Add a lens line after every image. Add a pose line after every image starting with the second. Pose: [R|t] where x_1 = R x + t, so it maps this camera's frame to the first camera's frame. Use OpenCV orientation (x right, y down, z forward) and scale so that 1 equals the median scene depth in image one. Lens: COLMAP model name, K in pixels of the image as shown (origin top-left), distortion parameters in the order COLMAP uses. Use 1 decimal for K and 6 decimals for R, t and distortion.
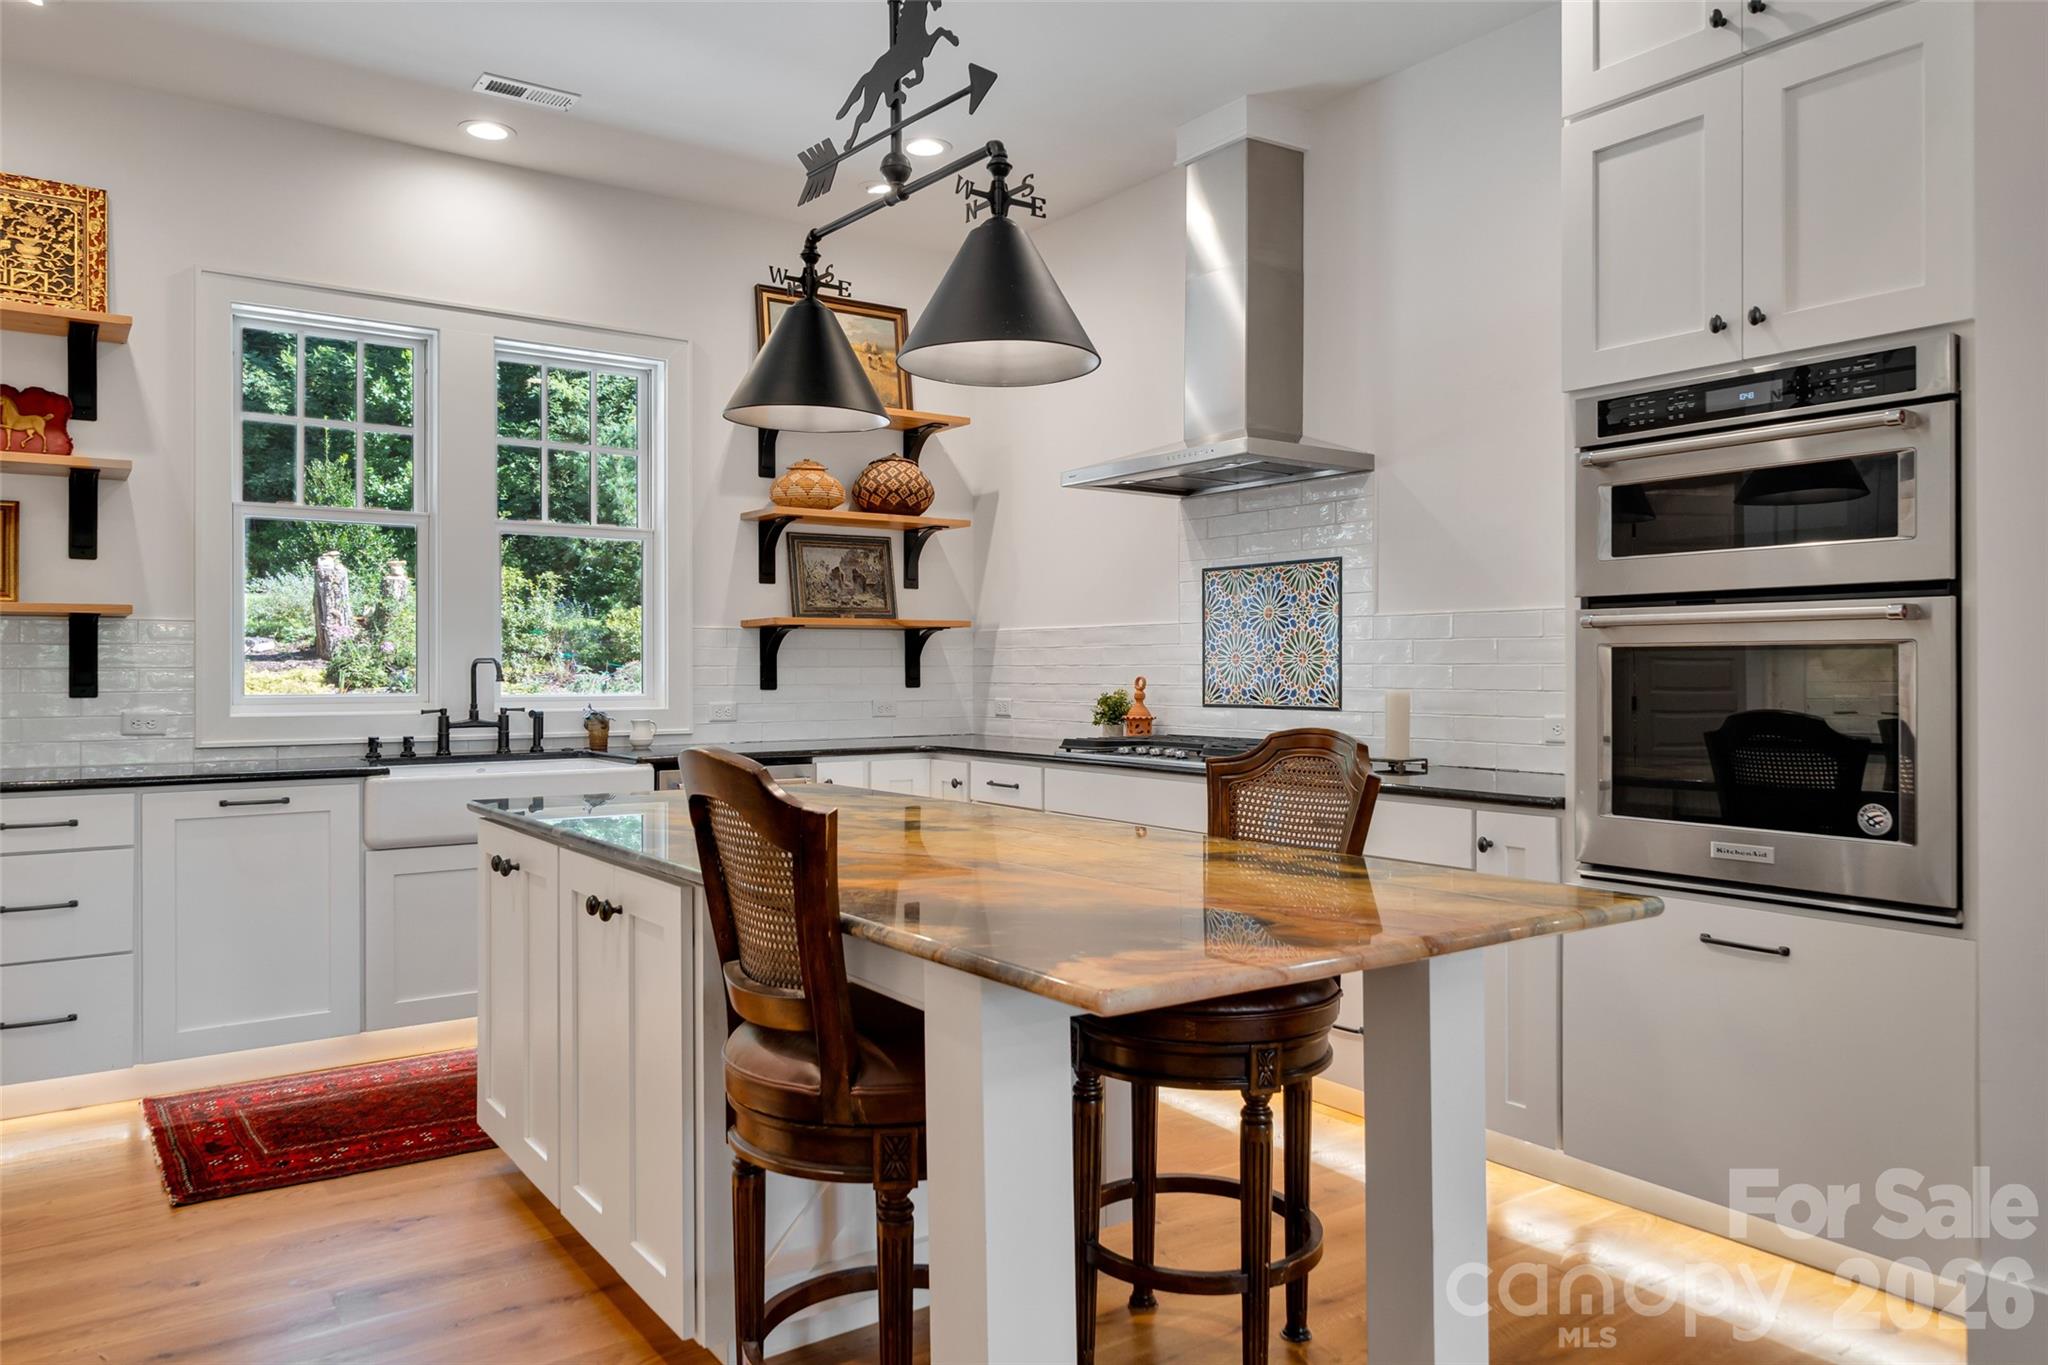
lens RADIAL K [[1379.0, 0, 1022.9], [0, 1379.0, 661.8], [0, 0, 1]] dist [-0.001834, 0.000963]
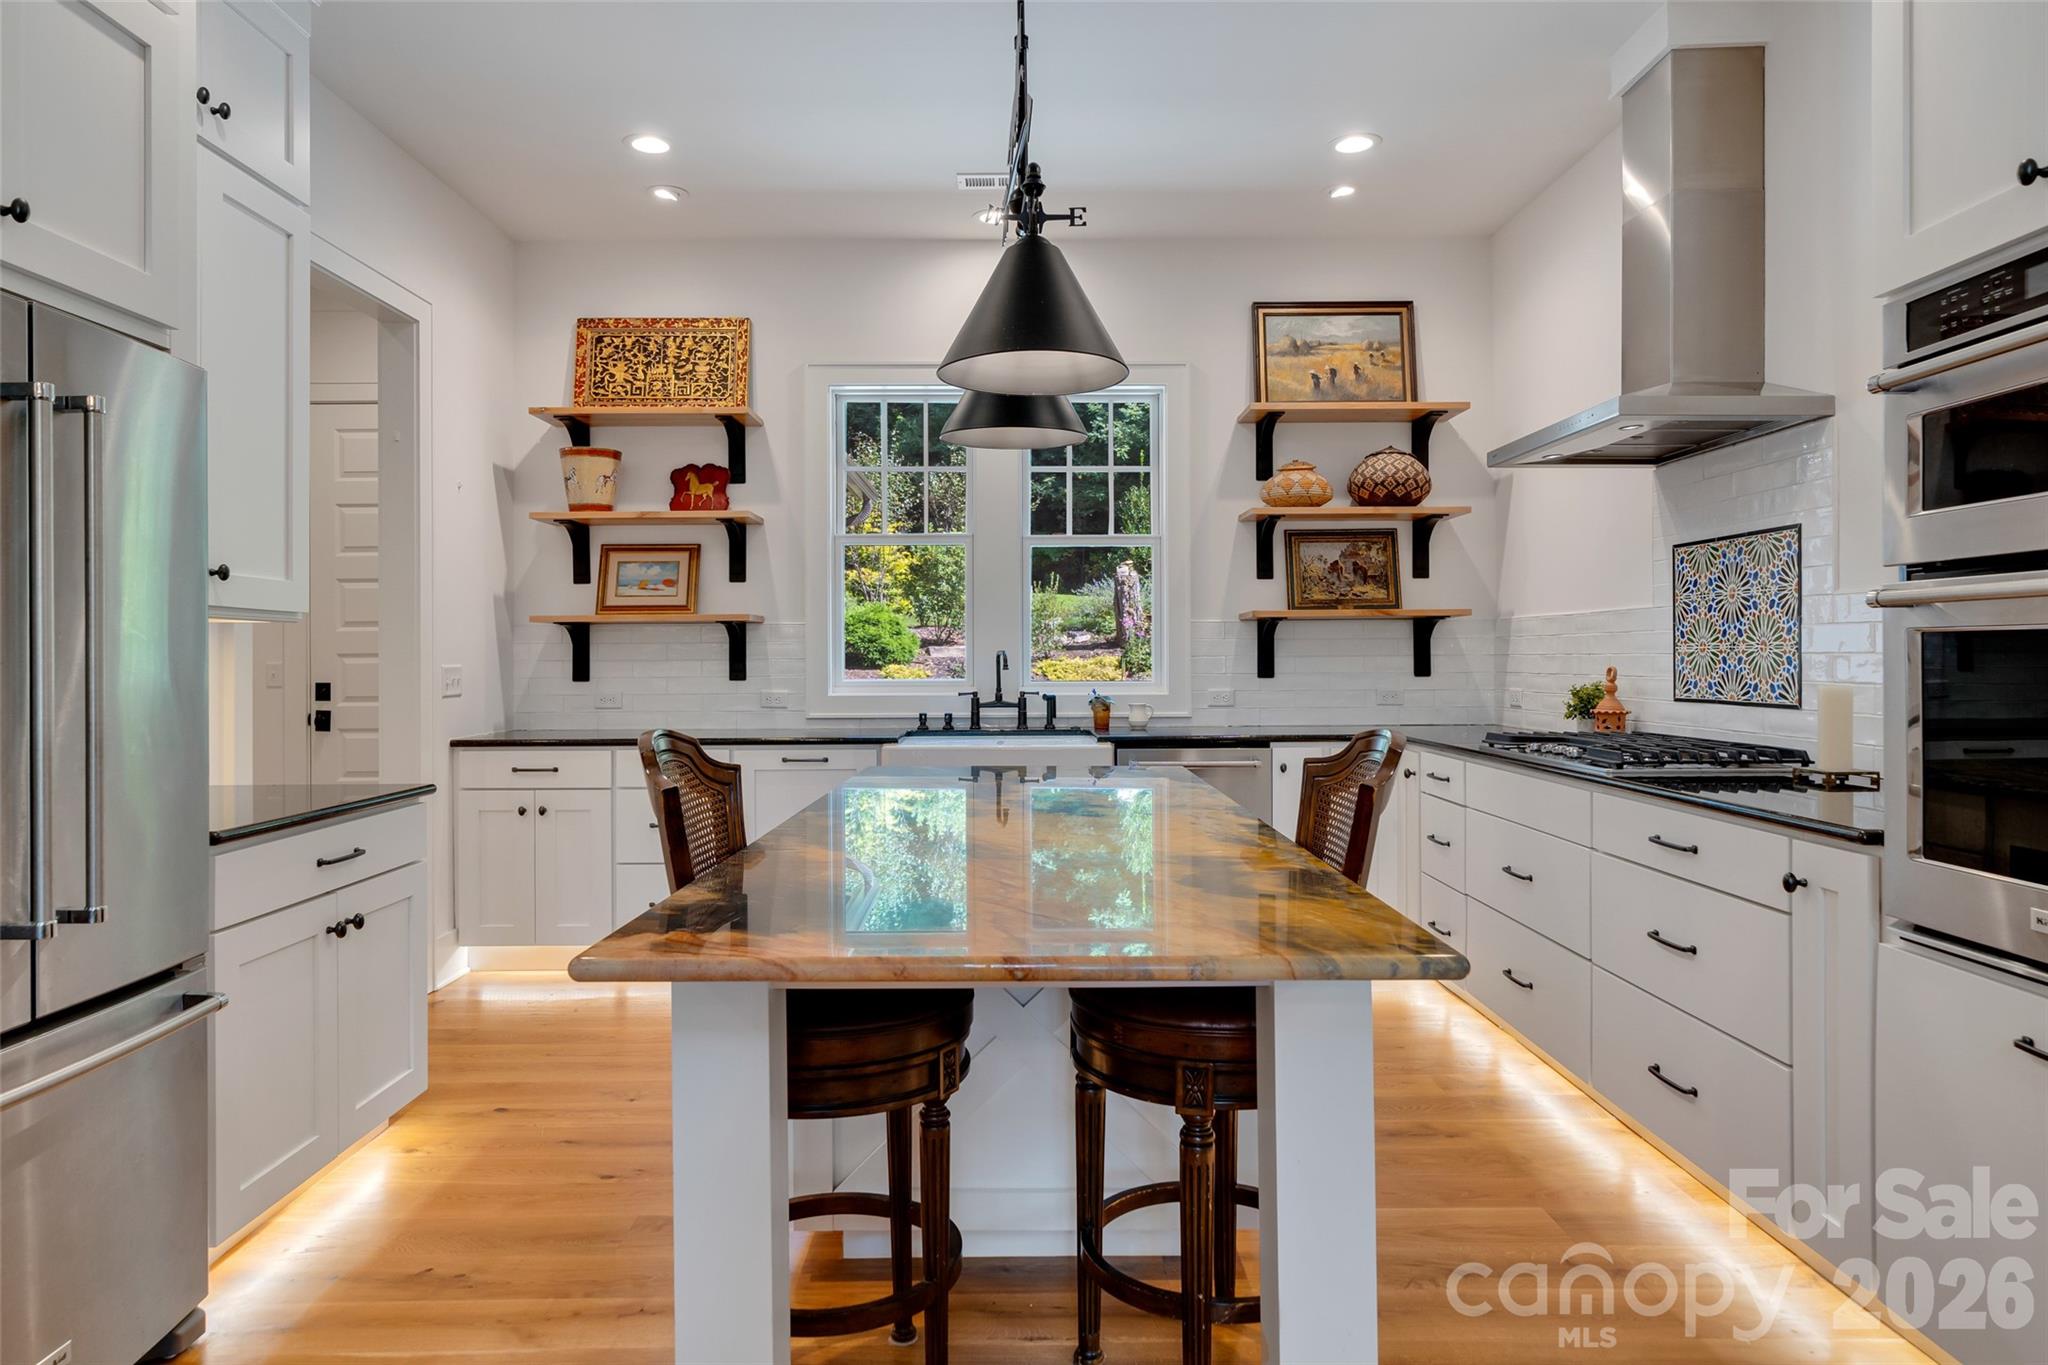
lens RADIAL K [[1254.5, 0, 1024.1], [0, 1254.5, 649.2], [0, 0, 1]] dist [0.004997, 0.001219]
pose [[0.817894, -0.006002, -0.575338, 0.267449], [0.006755, 0.999977, -0.000829, -0.002868], [0.575329, -0.003209, 0.817916, 0.107166]]
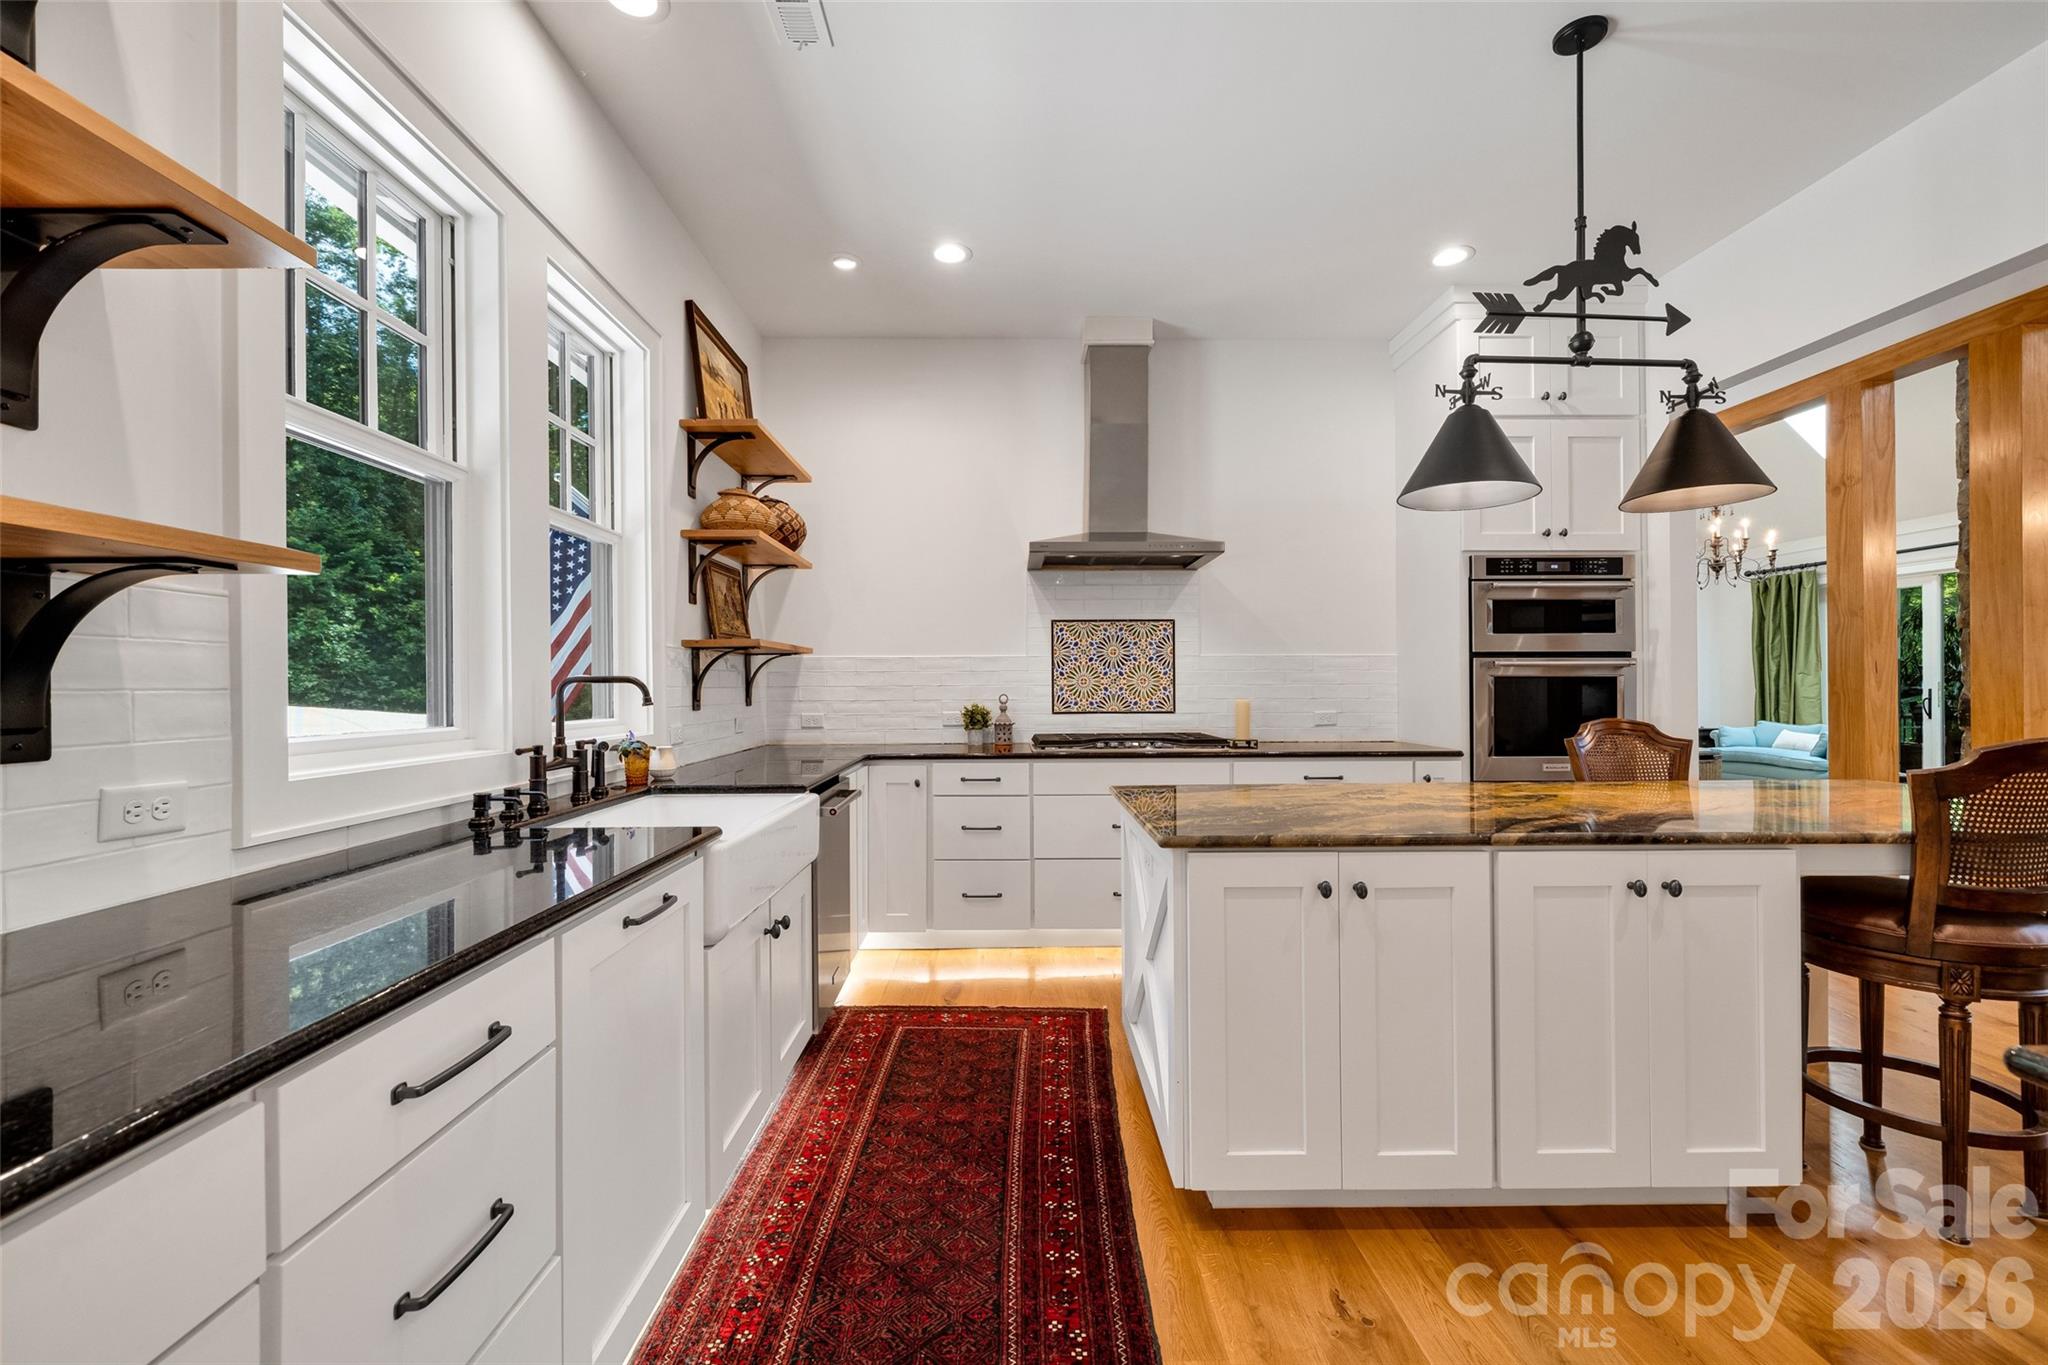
lens RADIAL K [[824.4, 0, 1021.6], [0, 824.4, 682.8], [0, 0, 1]] dist [0.000825, 0.000215]
pose [[0.571420, 0.003240, 0.820651, -0.641032], [-0.001713, 0.999995, -0.002756, 0.002222], [-0.820656, 0.000169, 0.571422, 0.554524]]
